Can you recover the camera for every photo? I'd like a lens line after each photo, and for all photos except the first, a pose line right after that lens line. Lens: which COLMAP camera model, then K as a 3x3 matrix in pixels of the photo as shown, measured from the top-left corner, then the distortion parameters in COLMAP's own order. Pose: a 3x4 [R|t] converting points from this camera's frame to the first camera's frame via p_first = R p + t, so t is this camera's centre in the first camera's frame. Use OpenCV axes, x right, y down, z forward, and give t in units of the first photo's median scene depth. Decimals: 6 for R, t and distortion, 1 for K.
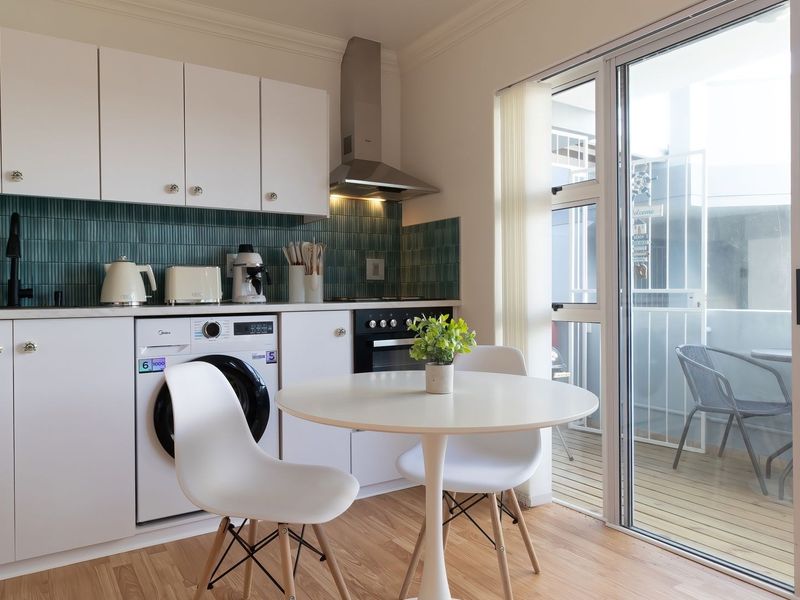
lens RADIAL K [[574.5, 0, 397.7], [0, 574.5, 295.3], [0, 0, 1]] dist [-0.005457, -0.003279]
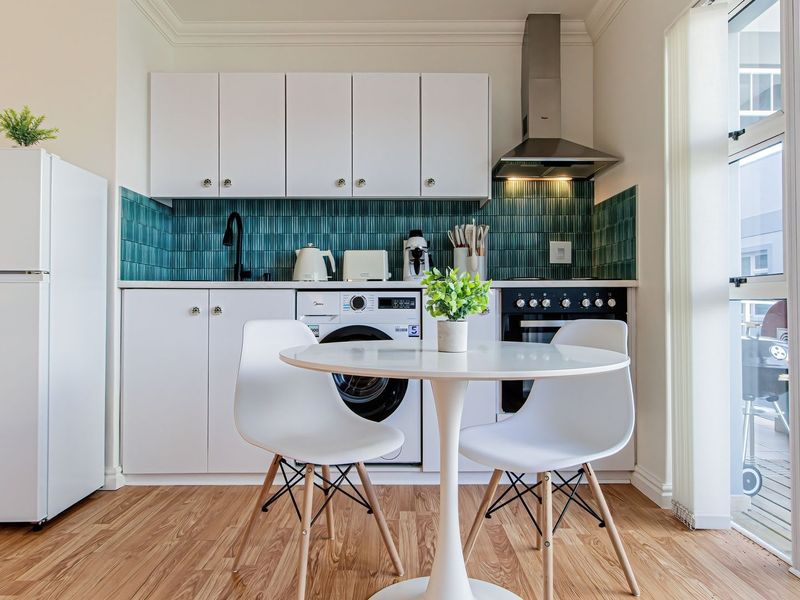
lens RADIAL K [[550.8, 0, 402.2], [0, 550.8, 295.8], [0, 0, 1]] dist [-0.004874, -0.007671]
pose [[0.849436, -0.000654, -0.527692, 0.274840], [-0.008735, 0.999845, -0.015301, 0.053829], [0.527620, 0.017607, 0.849298, 0.114187]]
